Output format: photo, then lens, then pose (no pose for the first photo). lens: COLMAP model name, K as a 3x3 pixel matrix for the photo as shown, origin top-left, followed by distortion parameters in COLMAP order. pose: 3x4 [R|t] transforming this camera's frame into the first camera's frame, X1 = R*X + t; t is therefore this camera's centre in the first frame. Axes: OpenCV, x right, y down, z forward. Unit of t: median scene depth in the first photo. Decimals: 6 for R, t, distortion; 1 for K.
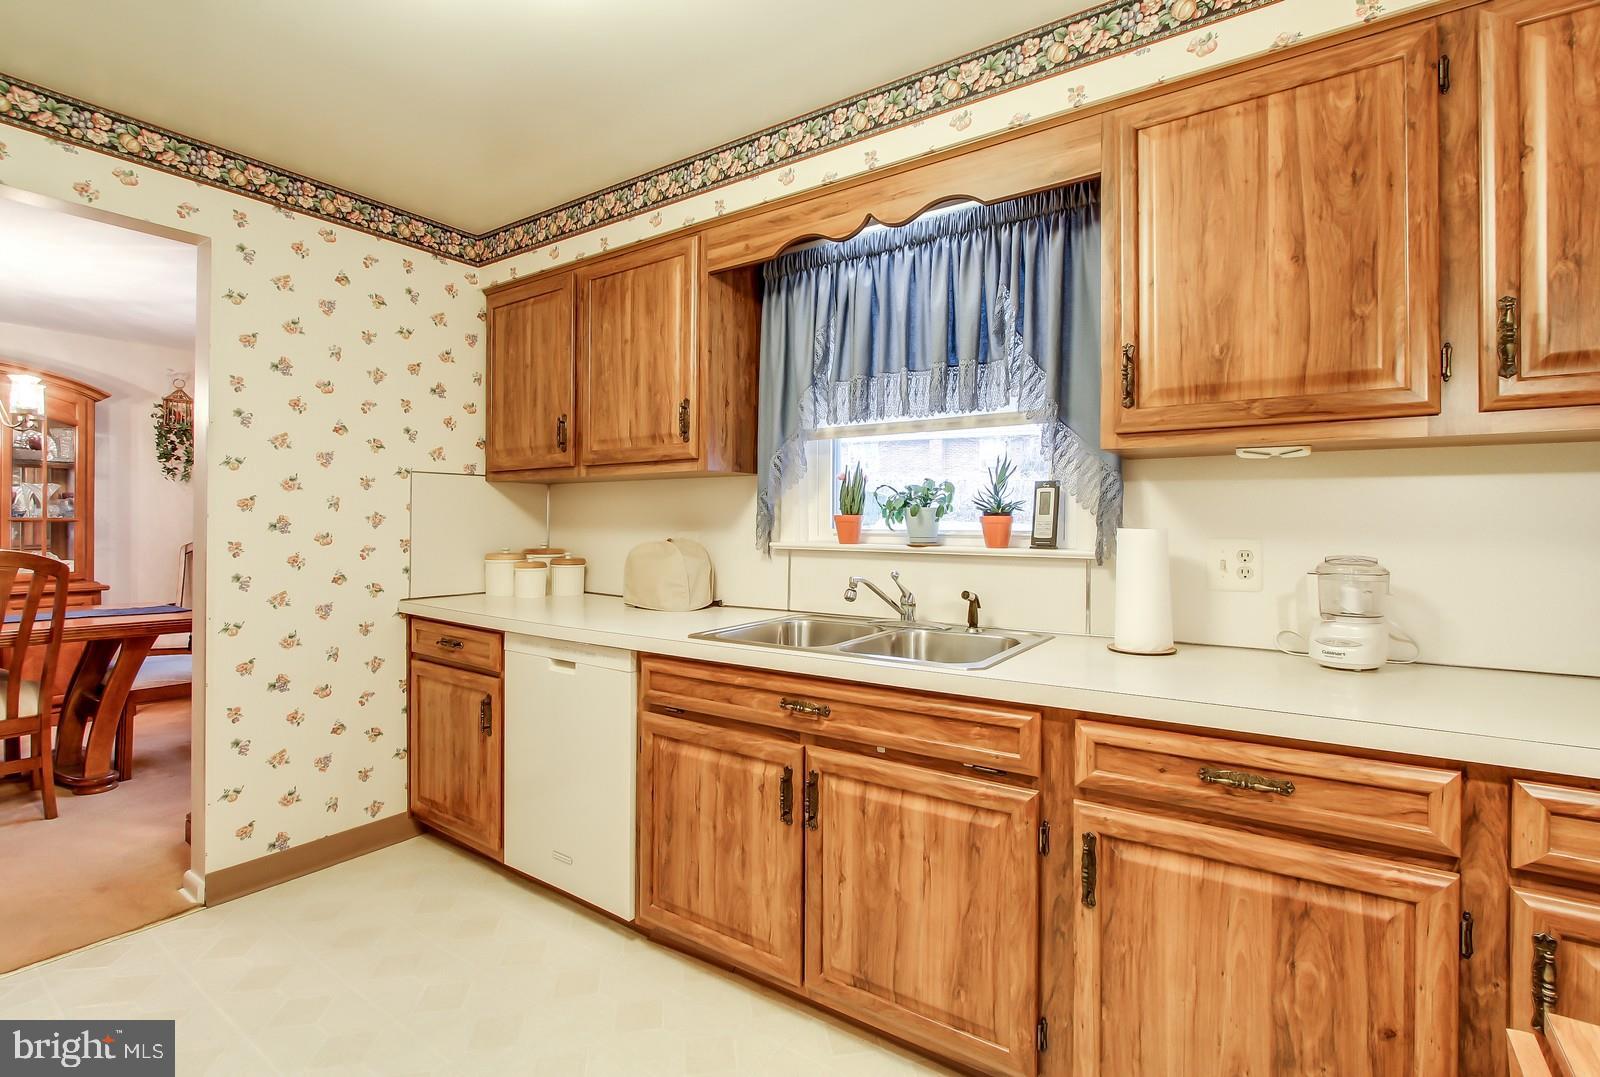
lens RADIAL K [[743.4, 0, 798.5], [0, 743.4, 522.9], [0, 0, 1]] dist [-0.011733, 0.000023]
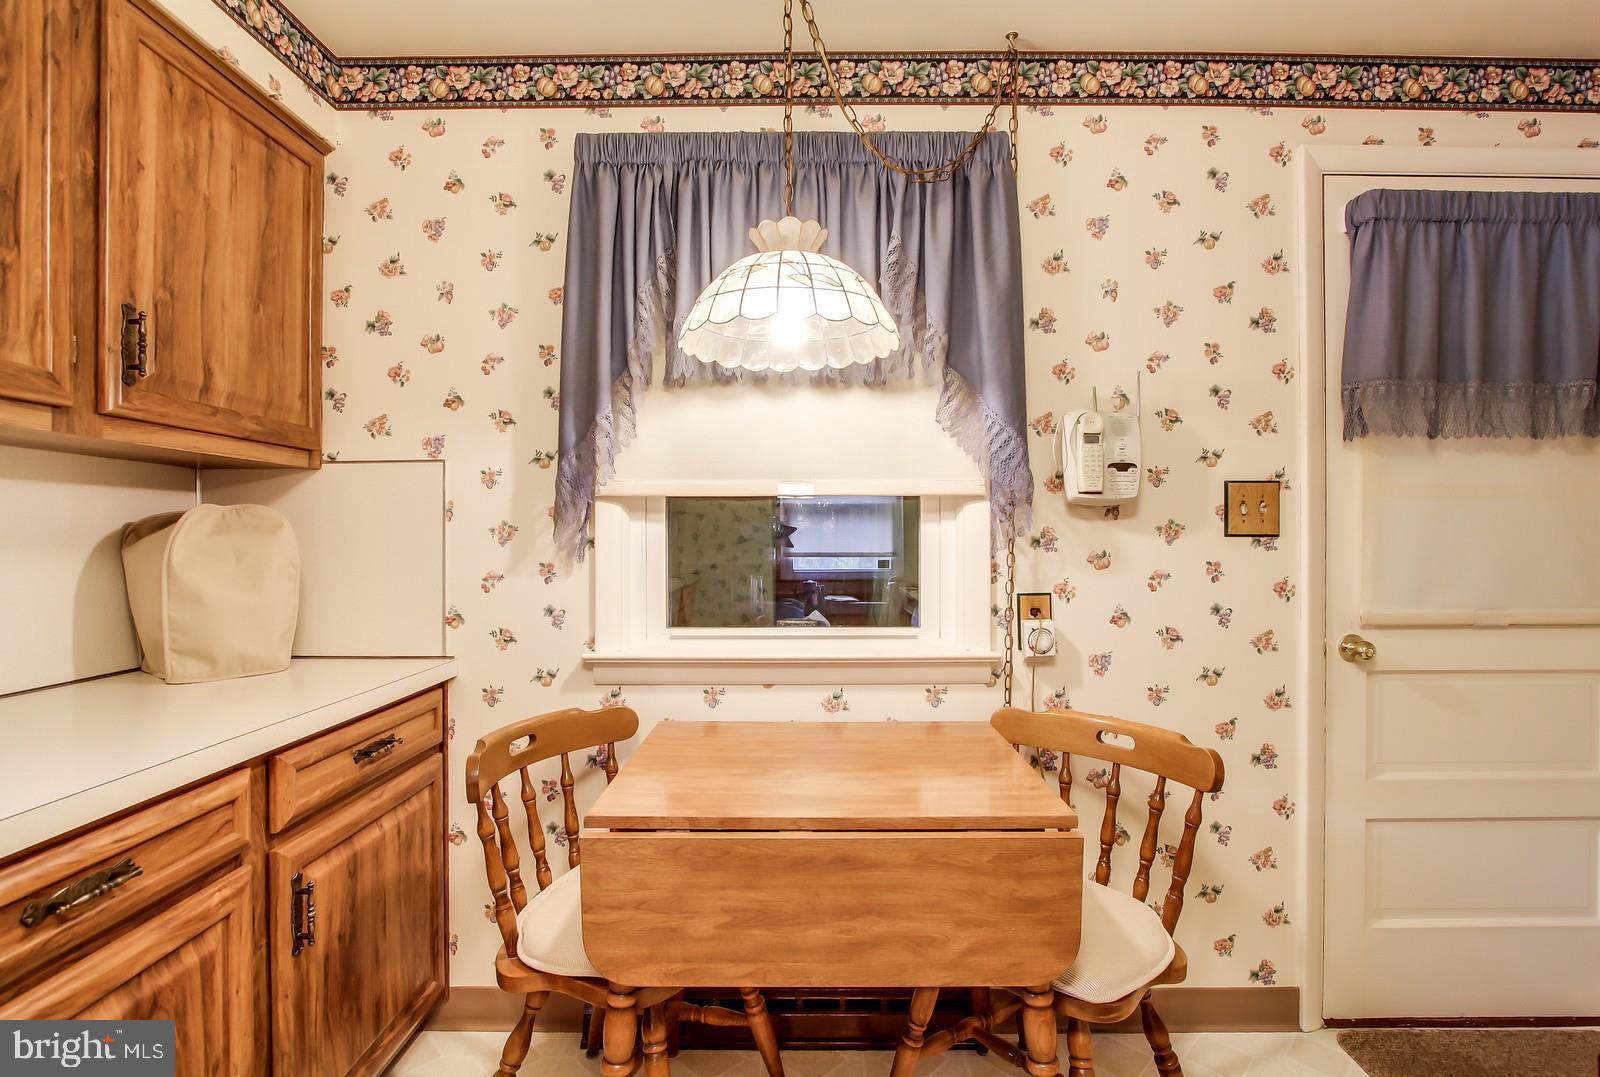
lens RADIAL K [[687.7, 0, 804.4], [0, 687.7, 540.2], [0, 0, 1]] dist [-0.010142, 0.000138]
pose [[-0.568473, -0.007700, 0.822666, -0.293919], [-0.006719, 0.999966, 0.004717, 0.000162], [-0.822675, -0.002846, -0.568506, 0.712926]]
